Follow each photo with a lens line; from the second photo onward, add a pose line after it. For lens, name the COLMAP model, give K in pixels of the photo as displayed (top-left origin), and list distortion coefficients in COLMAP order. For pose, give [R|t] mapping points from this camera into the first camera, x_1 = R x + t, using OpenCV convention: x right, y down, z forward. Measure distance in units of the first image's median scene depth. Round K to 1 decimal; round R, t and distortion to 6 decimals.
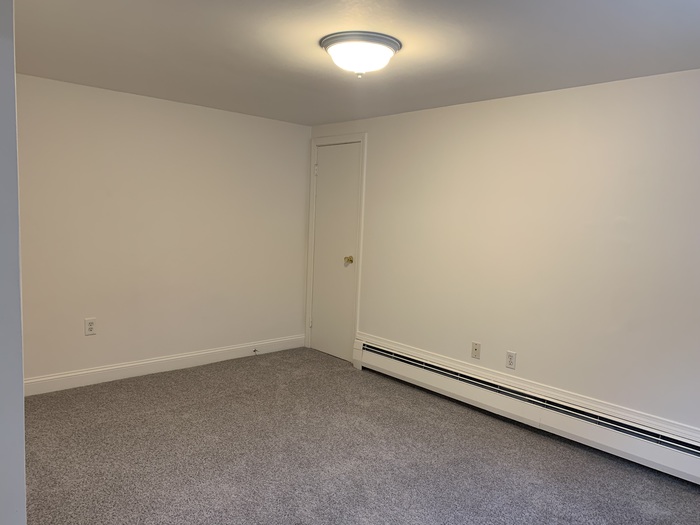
lens RADIAL K [[536.0, 0, 351.2], [0, 536.0, 260.4], [0, 0, 1]] dist [0.052817, -0.049554]
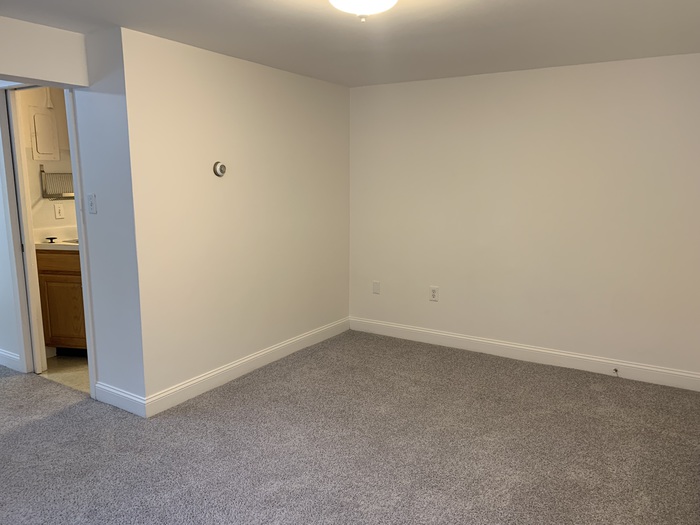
lens RADIAL K [[536.0, 0, 346.8], [0, 536.0, 259.4], [0, 0, 1]] dist [0.052817, -0.049554]
pose [[0.258702, 0.105339, -0.960196, 0.553209], [-0.075748, 0.993187, 0.088550, -0.035995], [0.962982, 0.049825, 0.264919, 0.519121]]
